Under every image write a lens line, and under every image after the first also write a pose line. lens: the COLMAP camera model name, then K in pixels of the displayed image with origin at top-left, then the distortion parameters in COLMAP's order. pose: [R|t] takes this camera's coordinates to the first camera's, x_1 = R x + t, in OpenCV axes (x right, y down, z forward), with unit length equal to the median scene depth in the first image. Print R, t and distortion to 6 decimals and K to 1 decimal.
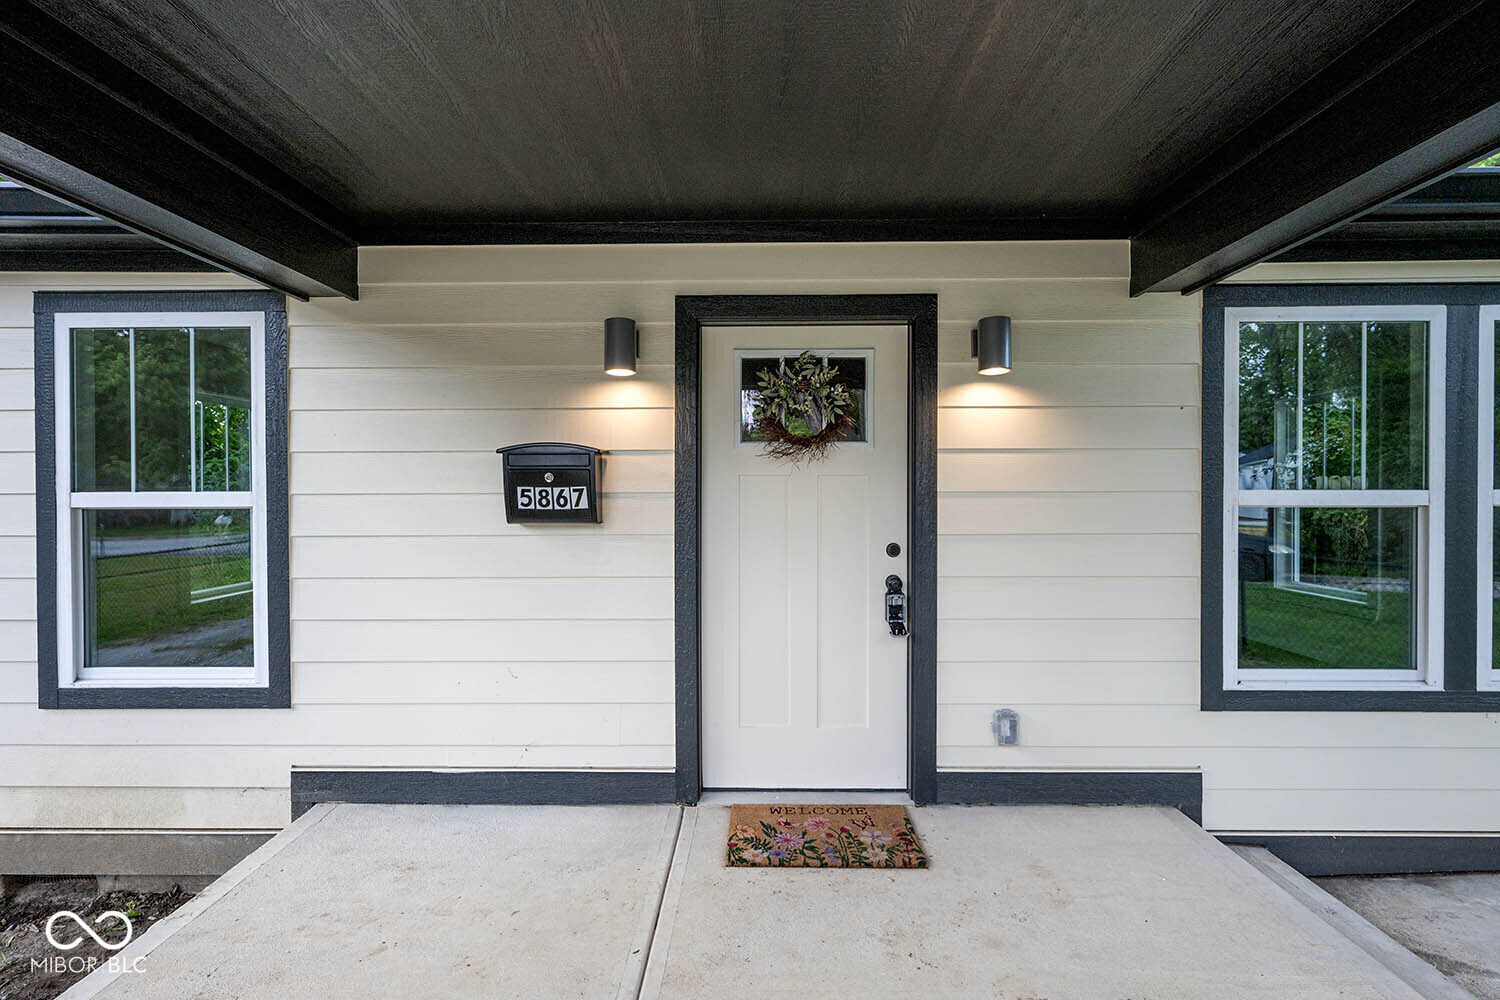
lens RADIAL K [[692.8, 0, 755.0], [0, 692.8, 495.7], [0, 0, 1]] dist [-0.000526, 0.000089]
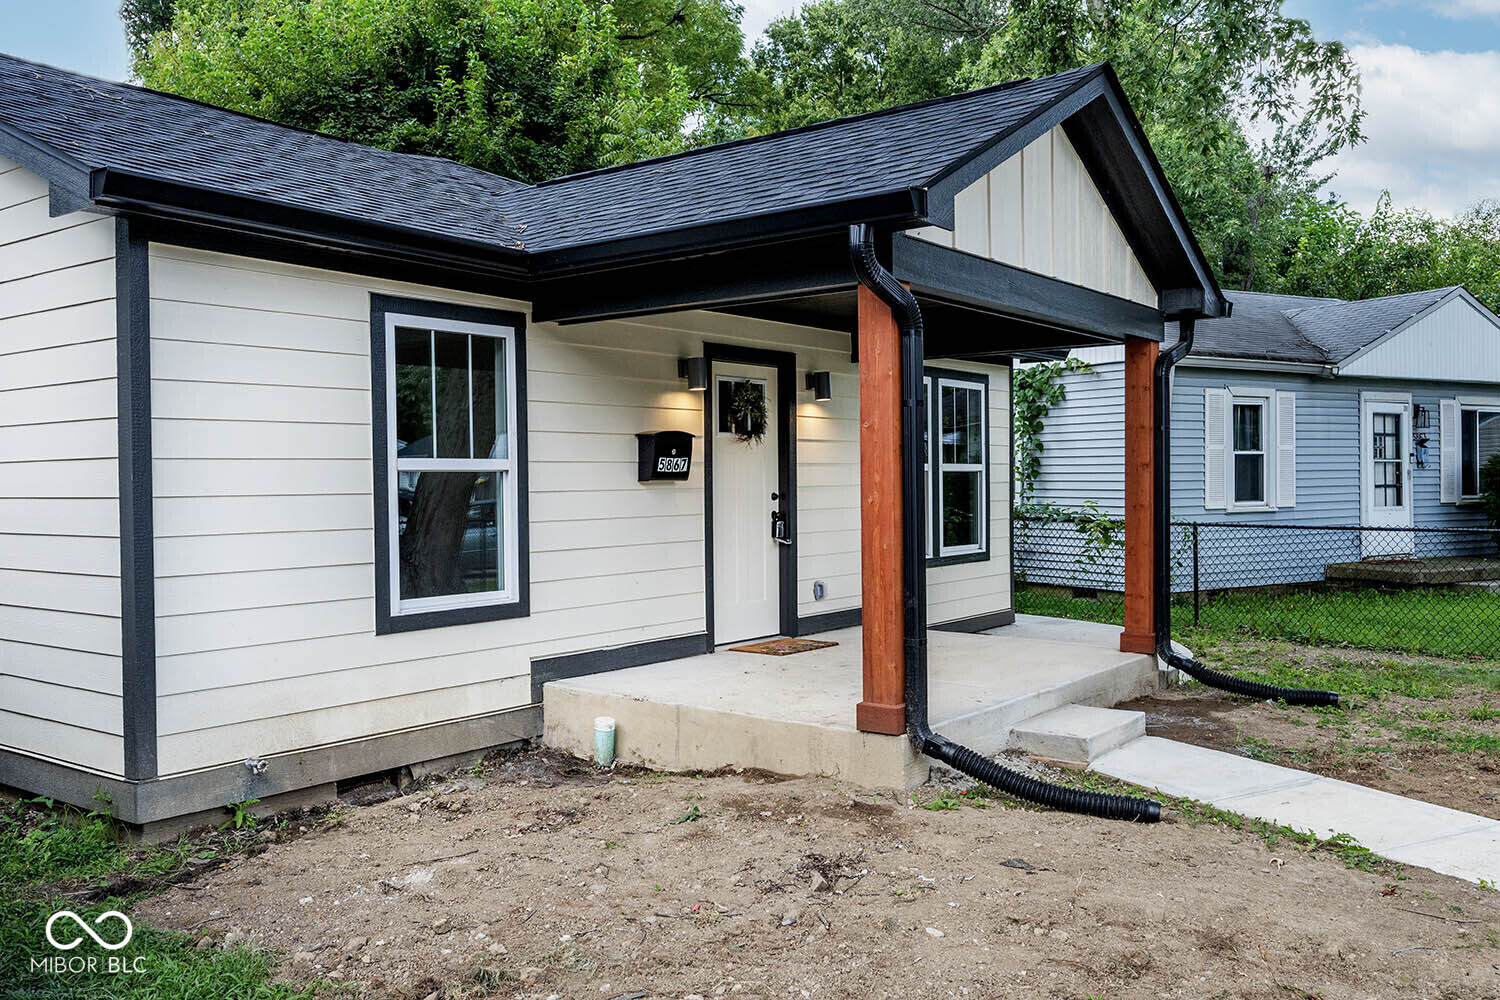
lens RADIAL K [[1266.2, 0, 749.0], [0, 1266.2, 495.9], [0, 0, 1]] dist [-0.009125, 0.003488]
pose [[0.594384, -0.012994, 0.804076, -2.438596], [0.015476, 0.999869, 0.004718, 0.062083], [-0.804032, 0.009639, 0.594507, -0.853581]]
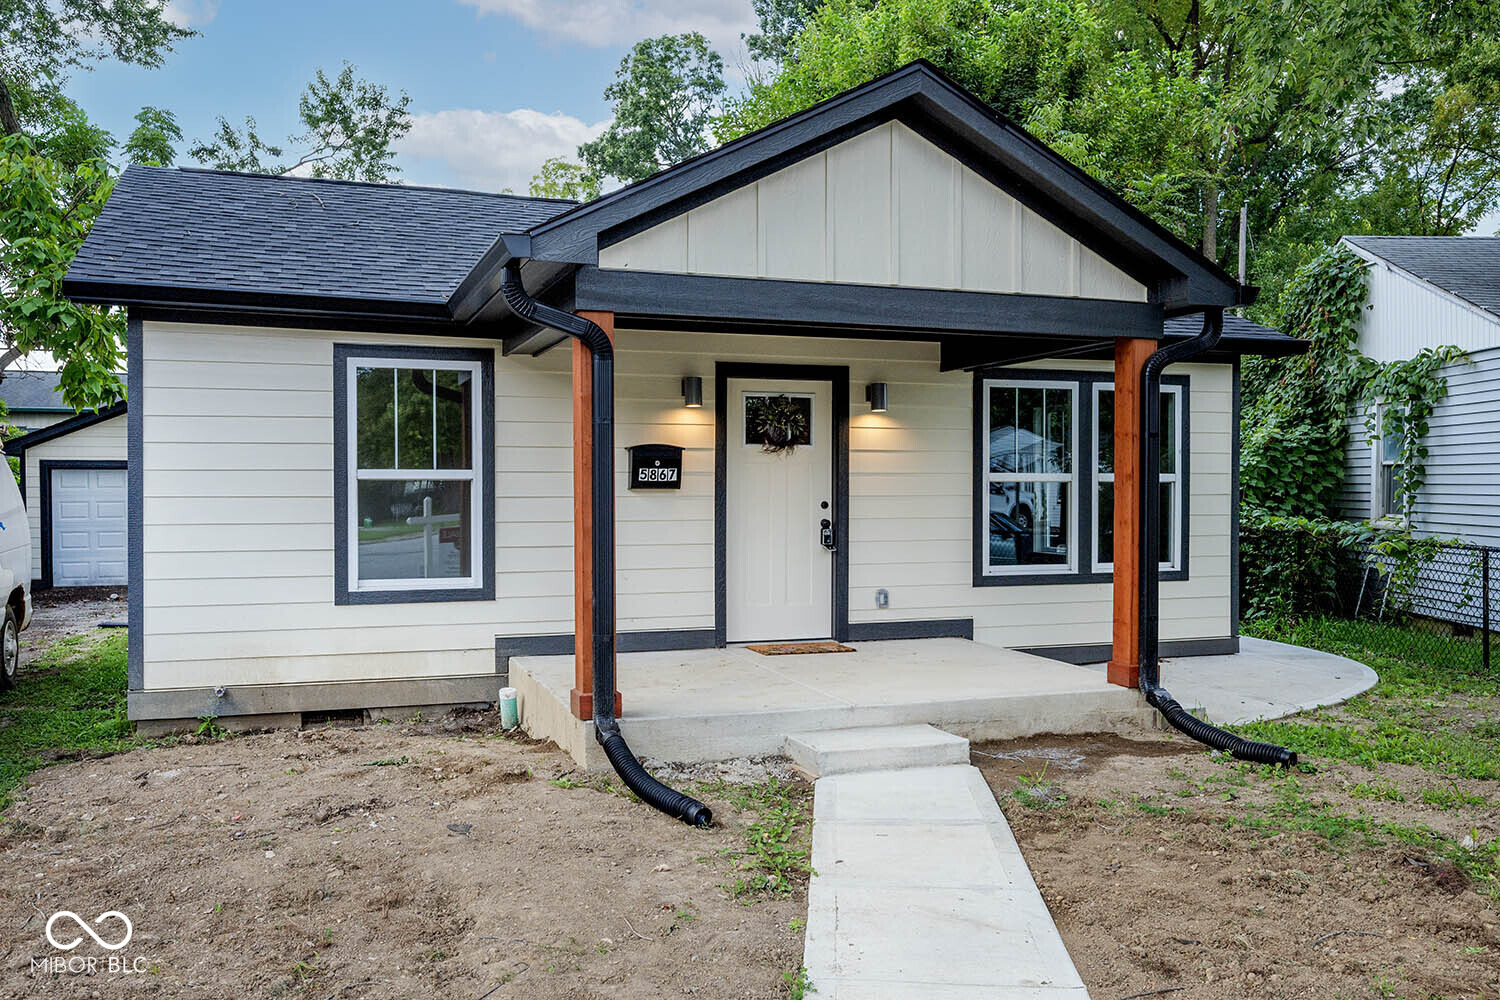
lens RADIAL K [[1266.2, 0, 743.2], [0, 1266.2, 500.4], [0, 0, 1]] dist [-0.009125, 0.003488]
pose [[0.935225, -0.000477, 0.354053, -1.190421], [0.000751, 1.000000, -0.000639, 0.069476], [-0.354052, 0.000863, 0.935225, -2.051092]]
